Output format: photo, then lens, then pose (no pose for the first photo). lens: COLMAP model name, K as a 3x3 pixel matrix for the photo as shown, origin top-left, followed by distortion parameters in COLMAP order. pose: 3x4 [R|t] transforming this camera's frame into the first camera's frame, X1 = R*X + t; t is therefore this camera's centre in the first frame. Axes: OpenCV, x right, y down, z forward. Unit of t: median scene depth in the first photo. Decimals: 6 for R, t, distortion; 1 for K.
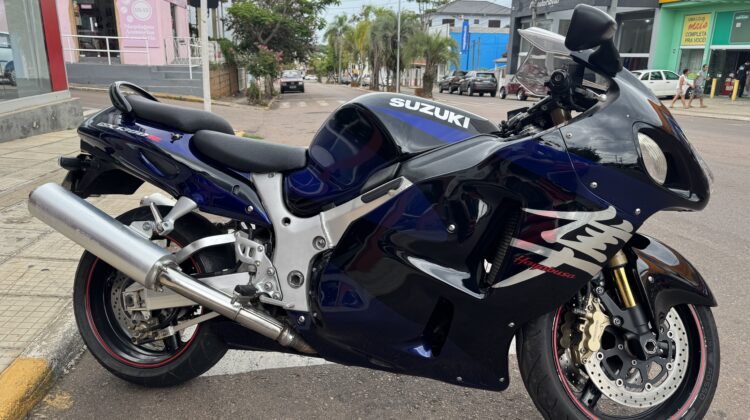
lens RADIAL K [[550.1, 0, 375.0], [0, 550.1, 210.0], [0, 0, 1]] dist [0.049558, 0.000120]
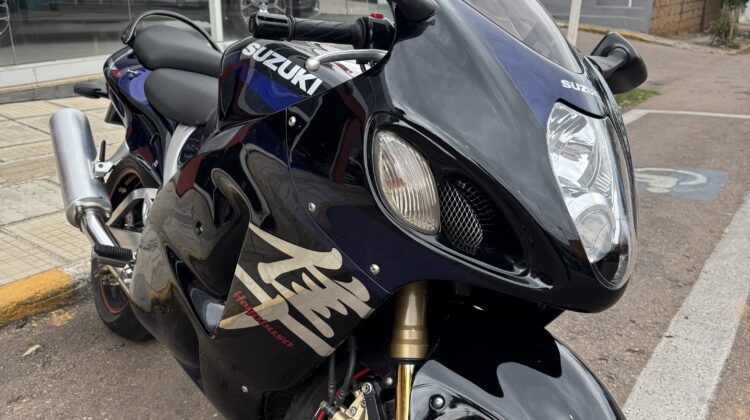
lens RADIAL K [[753.2, 0, 375.0], [0, 753.2, 210.0], [0, 0, 1]] dist [0.009152, 0.003082]
pose [[0.734923, 0.202877, -0.647093, 0.790981], [-0.180494, 0.978302, 0.101726, -0.111253], [0.653690, 0.042035, 0.755594, 0.342863]]
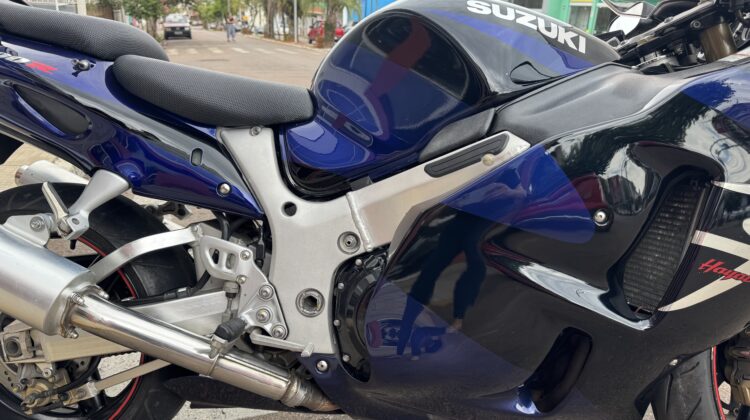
lens RADIAL K [[558.9, 0, 375.0], [0, 558.9, 210.0], [0, 0, 1]] dist [0.010190, -0.000834]
pose [[0.982790, -0.034775, 0.181425, -0.177969], [0.020274, 0.996494, 0.081176, -0.025036], [-0.183612, -0.076101, 0.980049, 0.379097]]
